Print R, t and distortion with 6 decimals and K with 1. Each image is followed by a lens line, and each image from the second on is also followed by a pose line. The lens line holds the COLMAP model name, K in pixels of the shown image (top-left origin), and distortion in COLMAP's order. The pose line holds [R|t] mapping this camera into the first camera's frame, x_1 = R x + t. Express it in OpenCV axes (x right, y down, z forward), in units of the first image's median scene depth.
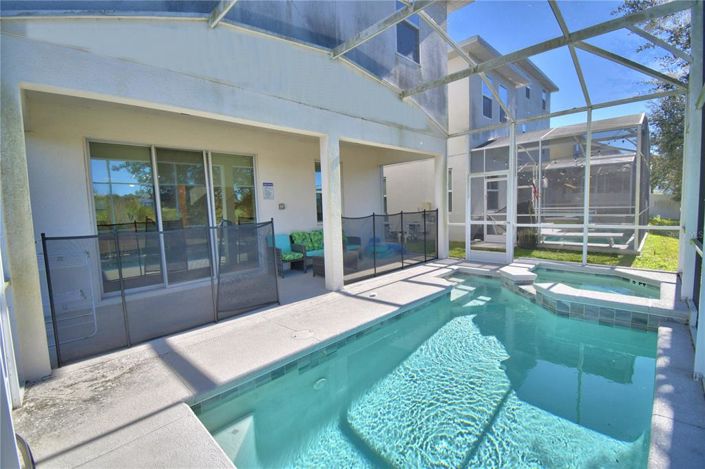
lens RADIAL K [[312.9, 0, 348.7], [0, 312.9, 234.4], [0, 0, 1]] dist [0.000374, -0.000605]
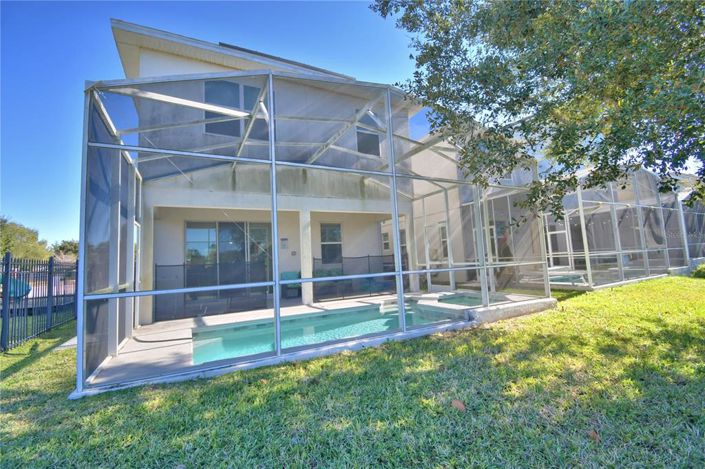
lens RADIAL K [[312.9, 0, 348.7], [0, 312.9, 234.4], [0, 0, 1]] dist [0.000374, -0.000605]
pose [[0.960442, -0.038536, -0.275803, 0.589045], [-0.007652, 0.986354, -0.164461, 0.083976], [0.278377, 0.160066, 0.947040, -0.477198]]
